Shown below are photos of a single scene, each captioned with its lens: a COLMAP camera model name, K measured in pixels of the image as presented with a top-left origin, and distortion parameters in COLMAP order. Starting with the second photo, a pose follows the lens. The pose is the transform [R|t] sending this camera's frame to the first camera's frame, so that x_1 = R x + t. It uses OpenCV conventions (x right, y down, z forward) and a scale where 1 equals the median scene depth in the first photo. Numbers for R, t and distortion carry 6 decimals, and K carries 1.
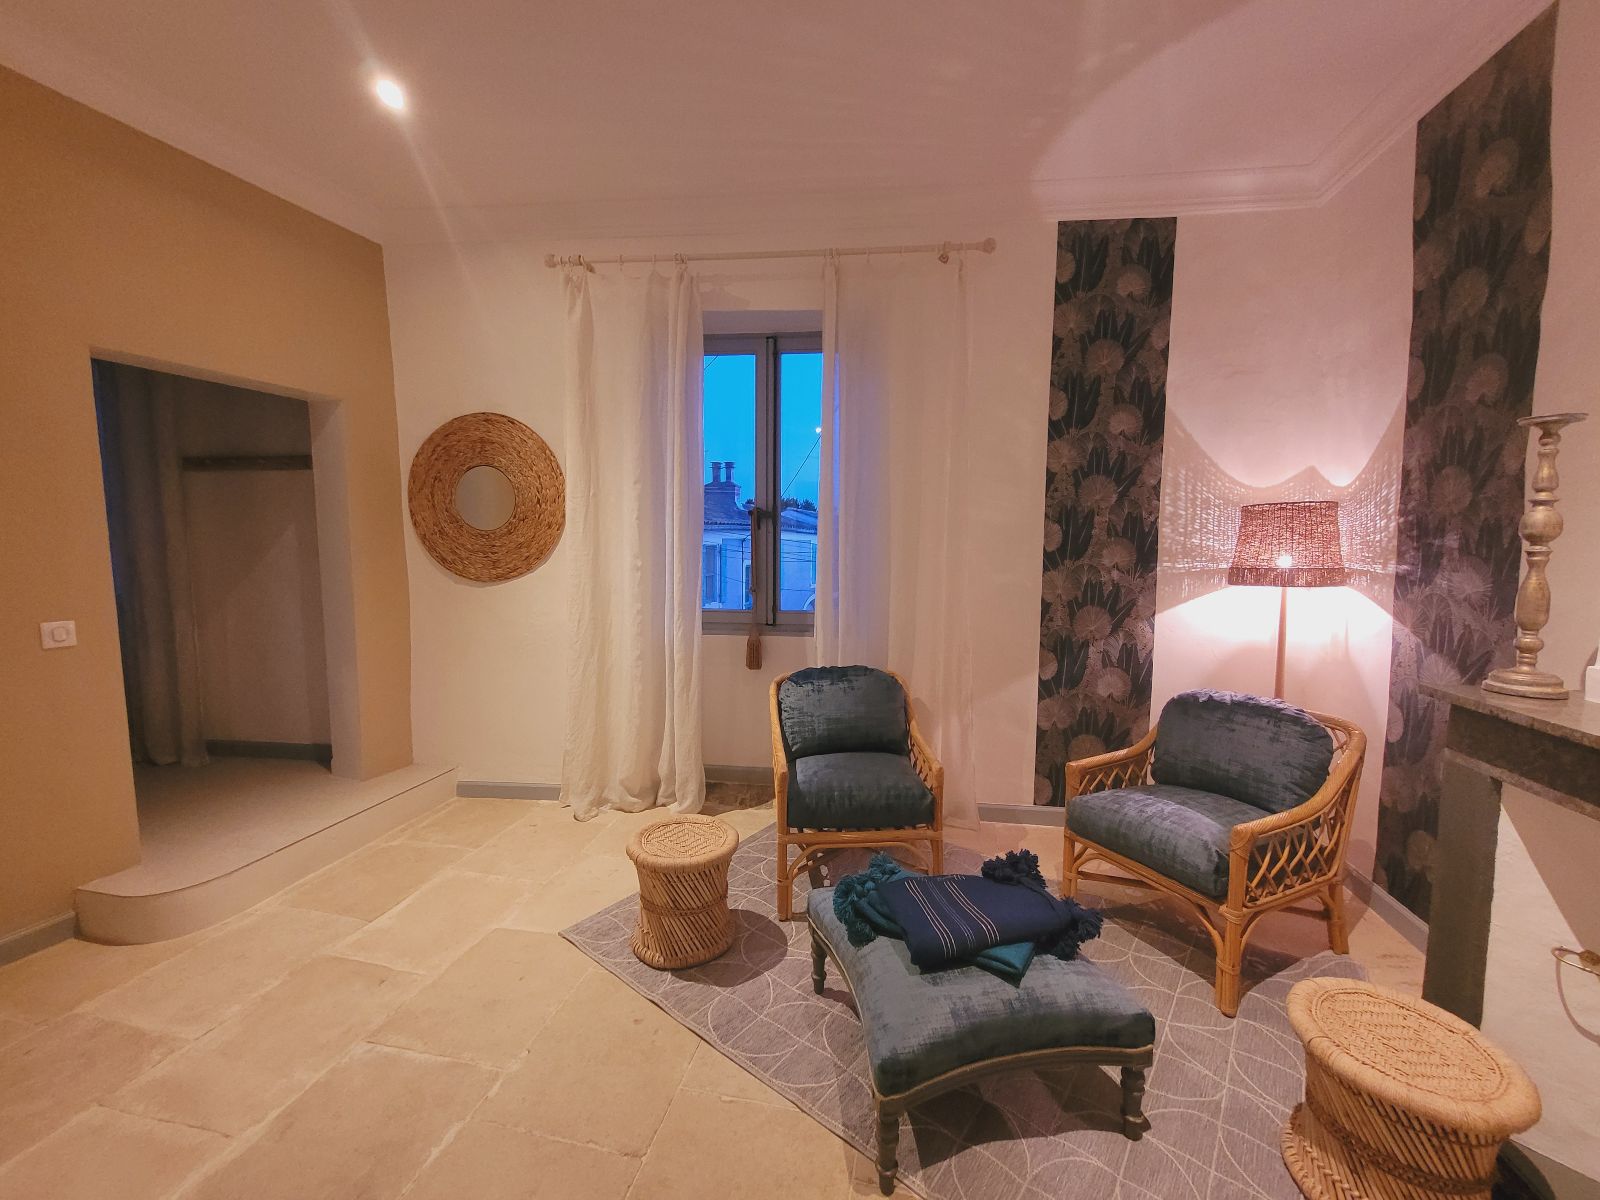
lens RADIAL K [[646.4, 0, 800.1], [0, 646.4, 593.2], [0, 0, 1]] dist [-0.003382, -0.000298]
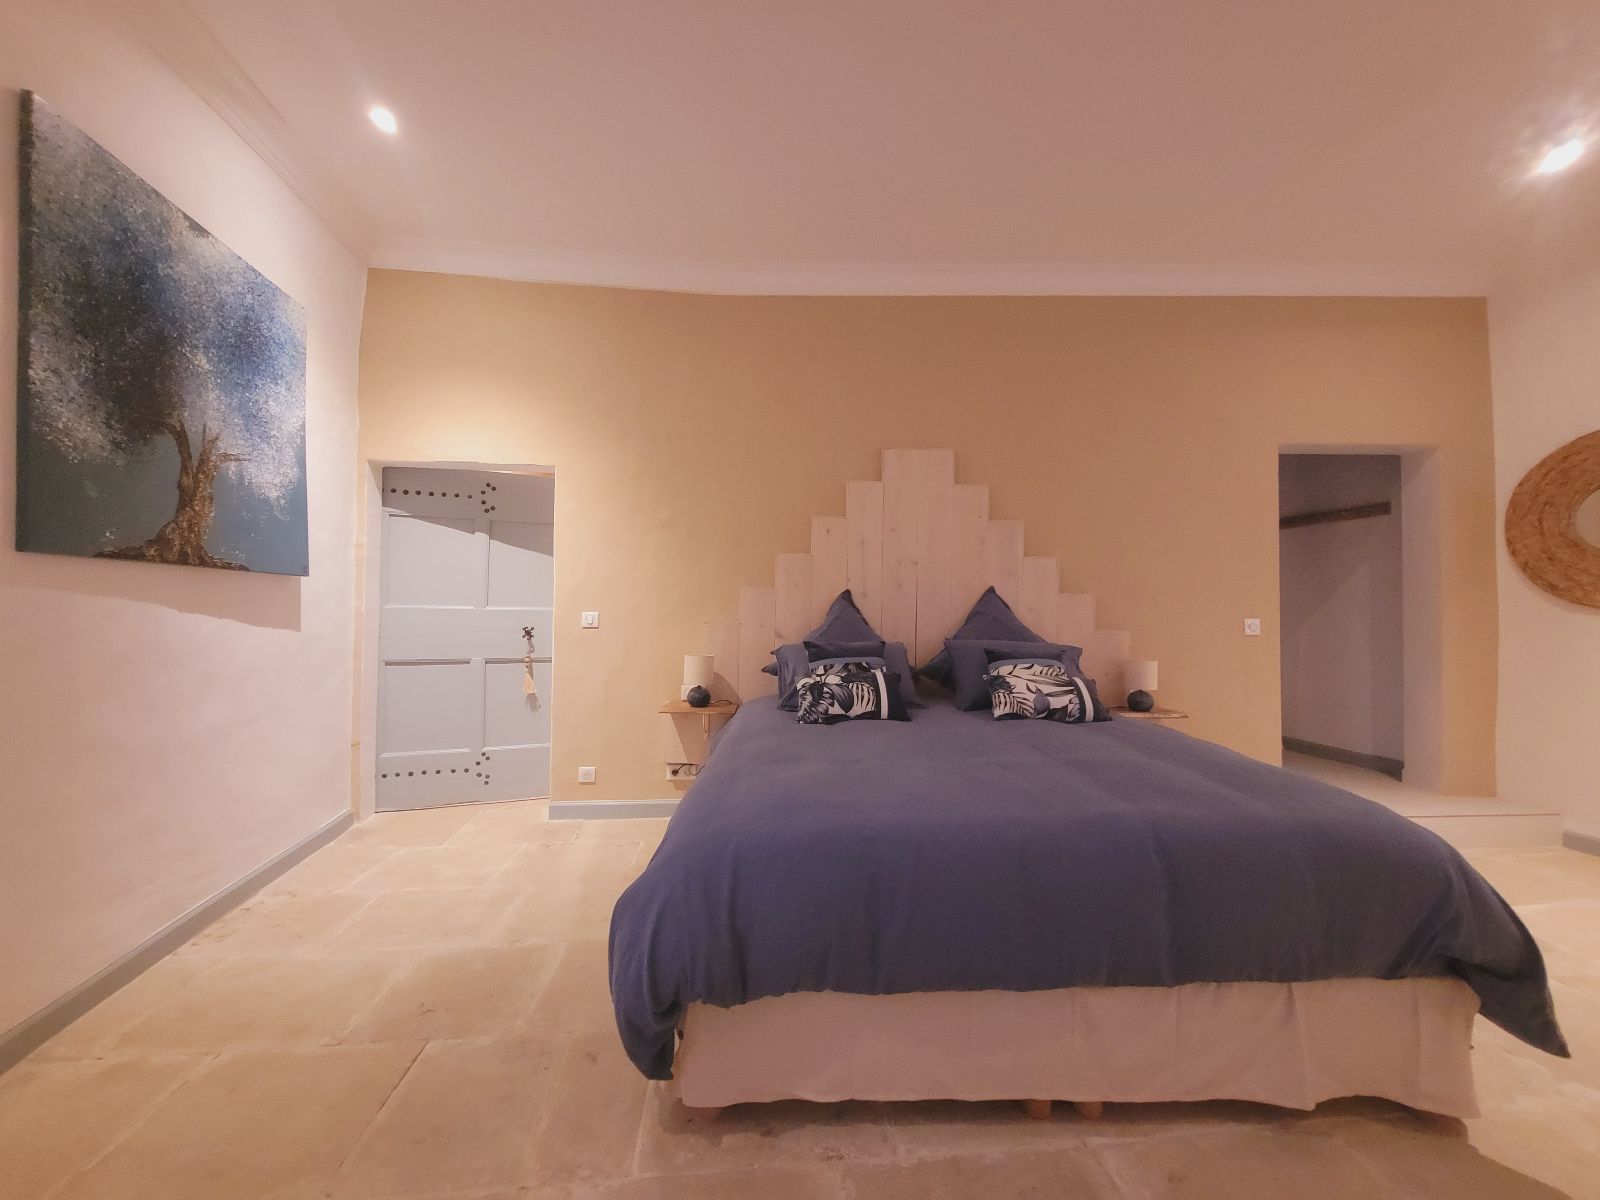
lens RADIAL K [[646.4, 0, 802.3], [0, 646.4, 593.1], [0, 0, 1]] dist [-0.003382, -0.000298]
pose [[0.250845, -0.019076, -0.967839, 0.090486], [-0.071967, 0.996672, -0.038296, 0.073650], [0.965349, 0.079259, 0.248637, -0.310774]]
